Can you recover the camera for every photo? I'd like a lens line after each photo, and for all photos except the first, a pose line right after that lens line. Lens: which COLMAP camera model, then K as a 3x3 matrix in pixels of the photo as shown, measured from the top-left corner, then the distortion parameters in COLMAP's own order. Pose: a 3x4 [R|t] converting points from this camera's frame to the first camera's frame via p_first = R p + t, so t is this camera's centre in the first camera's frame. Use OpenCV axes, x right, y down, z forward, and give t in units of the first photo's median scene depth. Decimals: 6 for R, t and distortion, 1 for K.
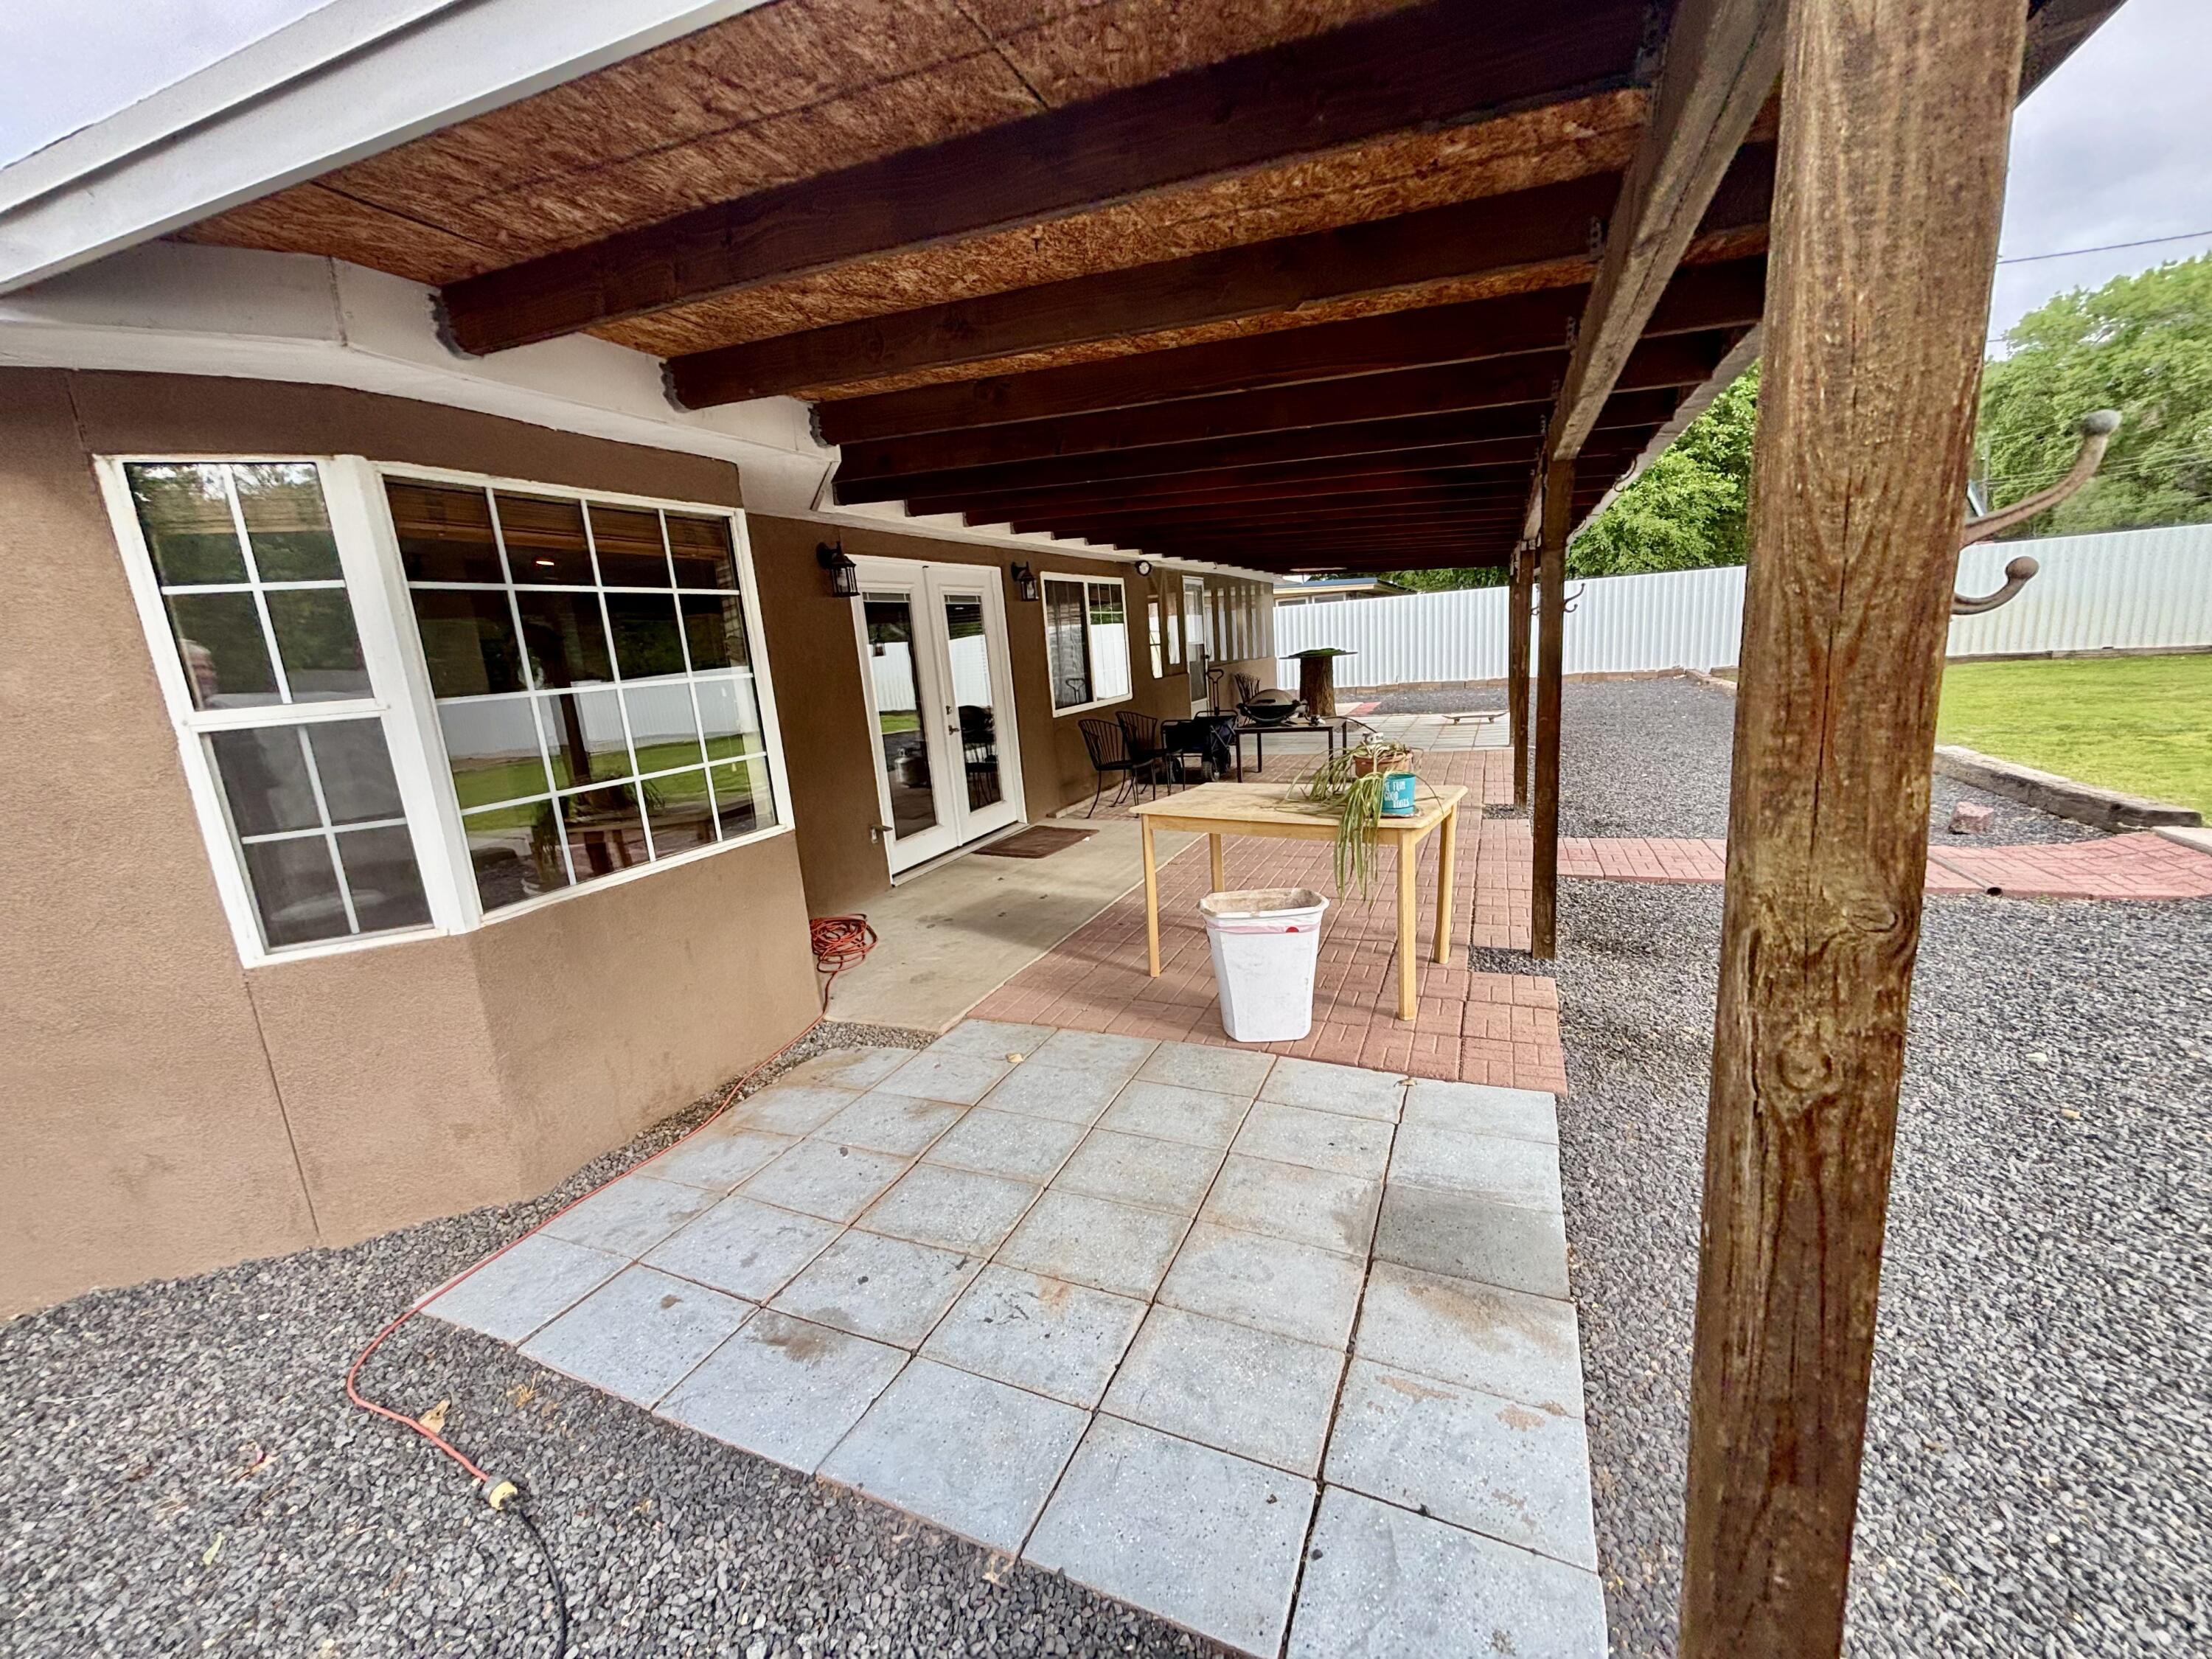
lens RADIAL K [[882.8, 0, 1106.0], [0, 882.8, 829.5], [0, 0, 1]] dist [-0.000559, -0.000192]
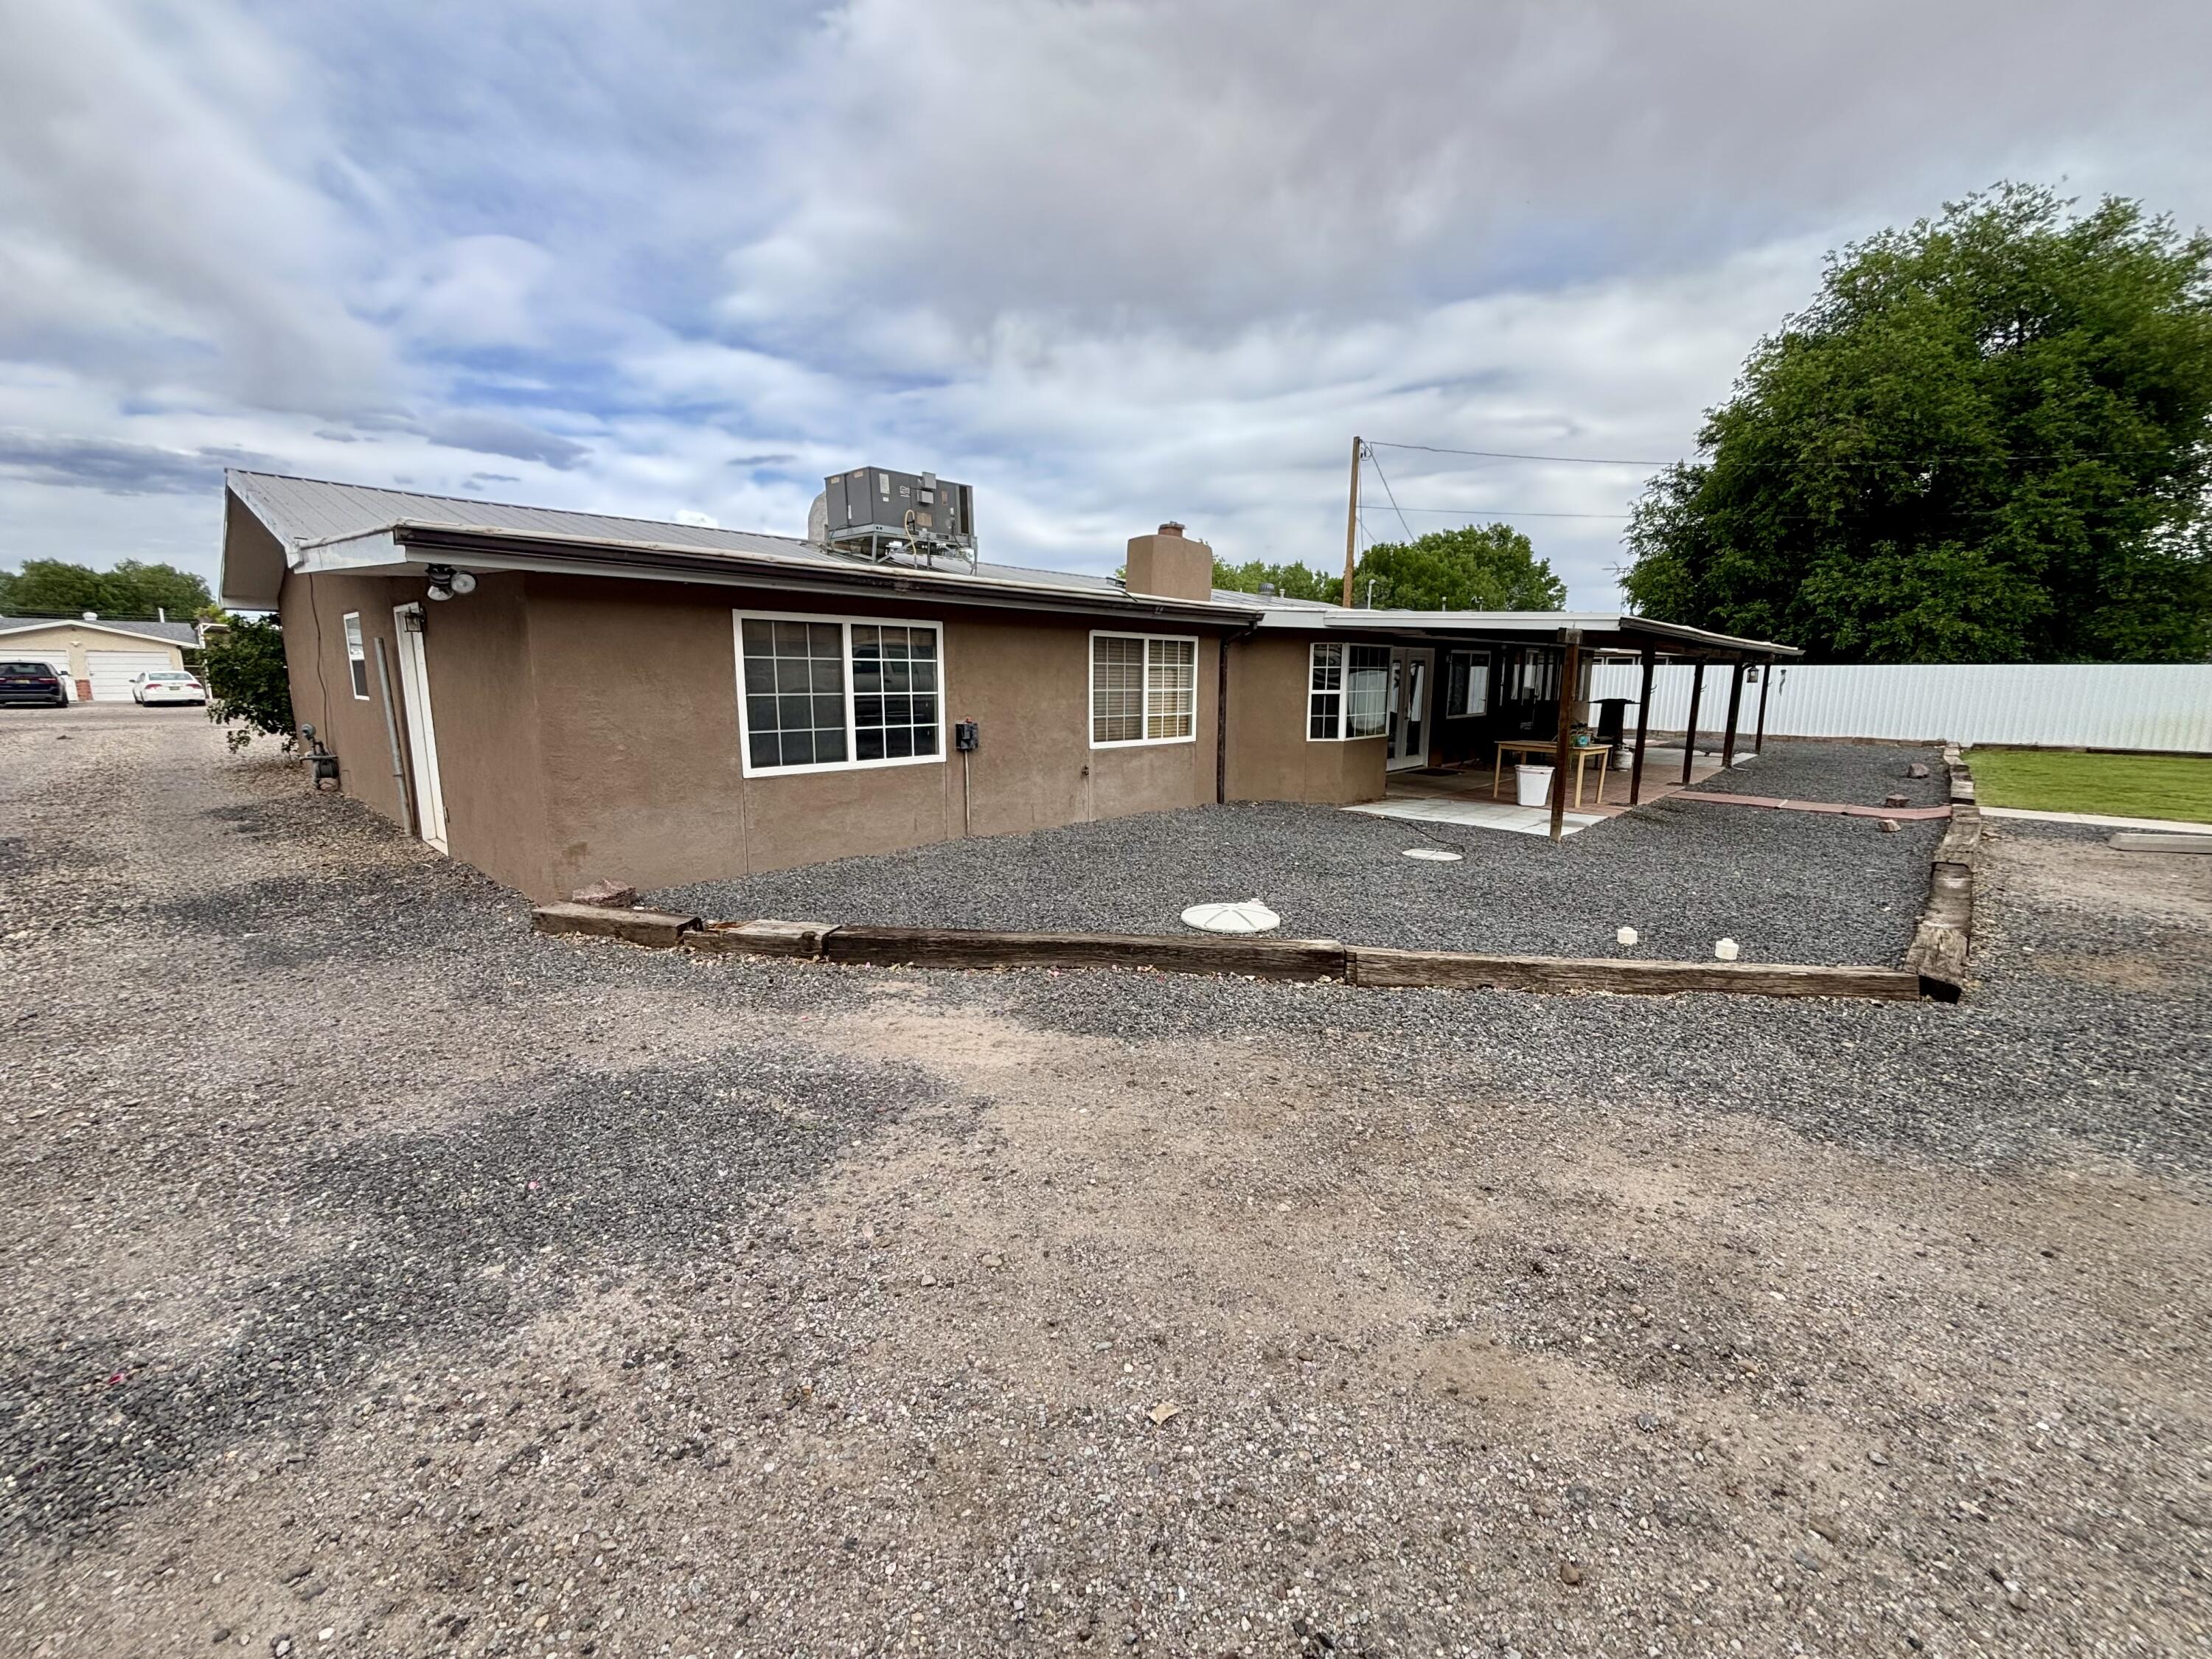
lens RADIAL K [[882.8, 0, 1106.0], [0, 882.8, 829.5], [0, 0, 1]] dist [-0.000559, -0.000192]
pose [[0.935912, 0.145799, -0.320642, -0.055026], [-0.150749, 0.988527, 0.009478, 0.121323], [0.318345, 0.039466, 0.947153, -0.639805]]
